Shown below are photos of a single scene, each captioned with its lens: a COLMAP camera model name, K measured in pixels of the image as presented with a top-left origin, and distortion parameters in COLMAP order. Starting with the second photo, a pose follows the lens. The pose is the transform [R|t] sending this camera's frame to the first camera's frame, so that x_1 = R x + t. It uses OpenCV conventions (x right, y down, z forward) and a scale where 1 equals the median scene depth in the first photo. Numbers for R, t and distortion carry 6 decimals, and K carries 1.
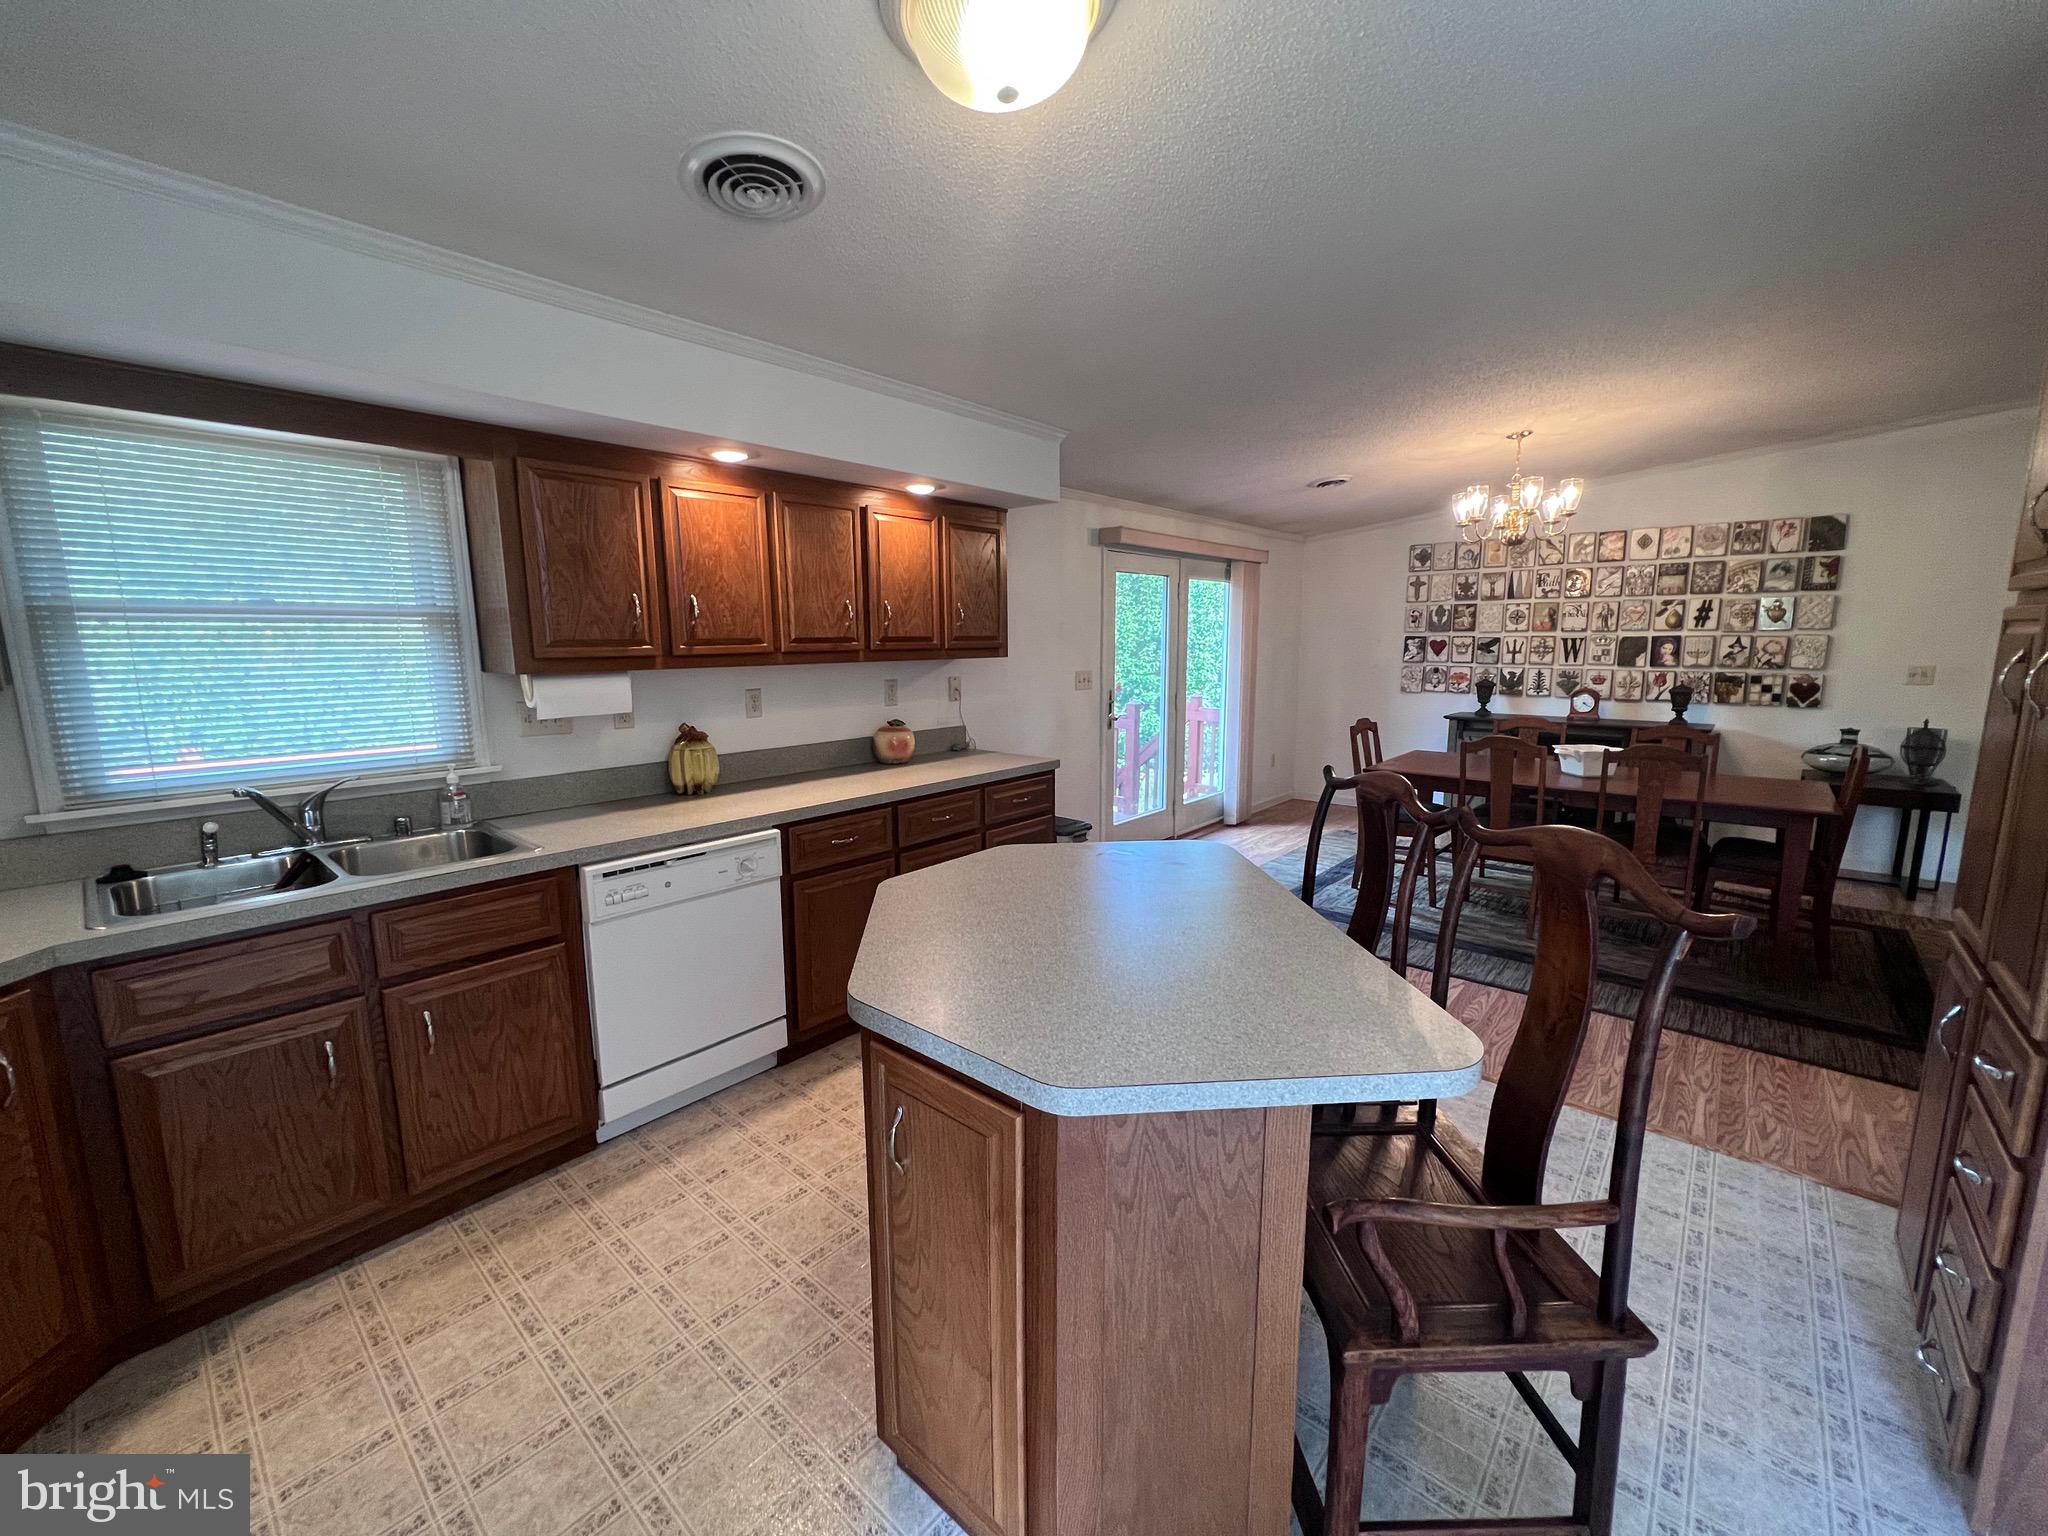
lens RADIAL K [[823.9, 0, 1023.2], [0, 823.9, 760.6], [0, 0, 1]] dist [0.000677, 0.000933]
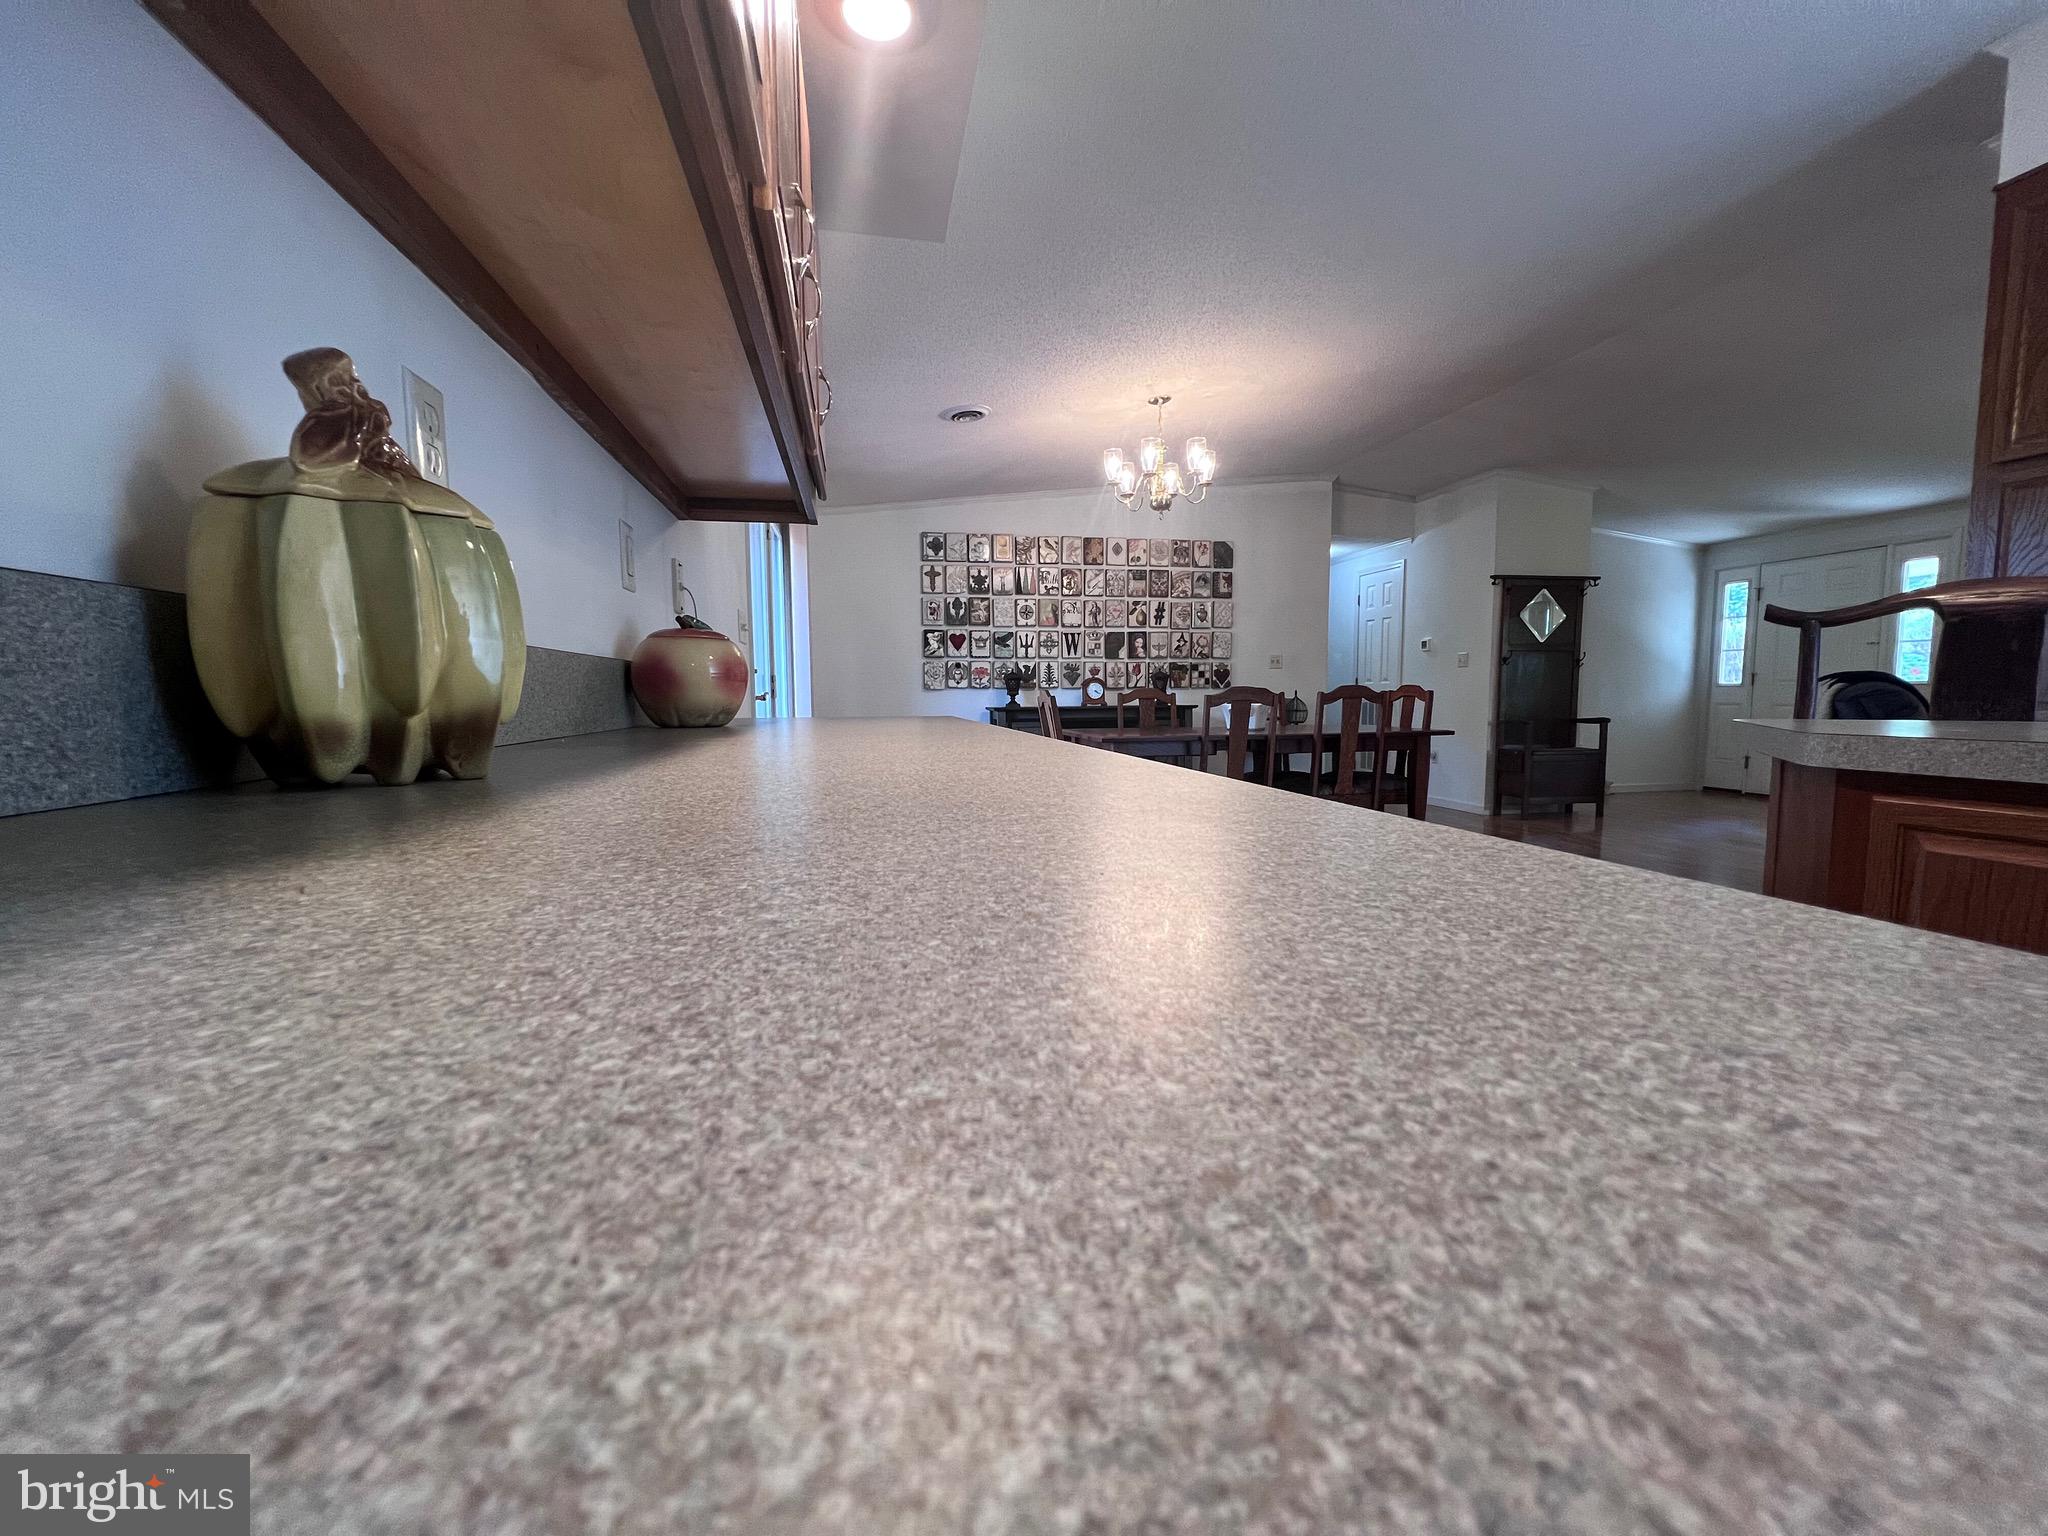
lens RADIAL K [[823.9, 0, 1066.3], [0, 823.9, 766.8], [0, 0, 1]] dist [0.000677, 0.000933]
pose [[0.615312, -0.075612, 0.784649, -0.211094], [0.121523, 0.992589, 0.000354, 0.025861], [-0.778860, 0.095135, 0.619941, 0.370949]]
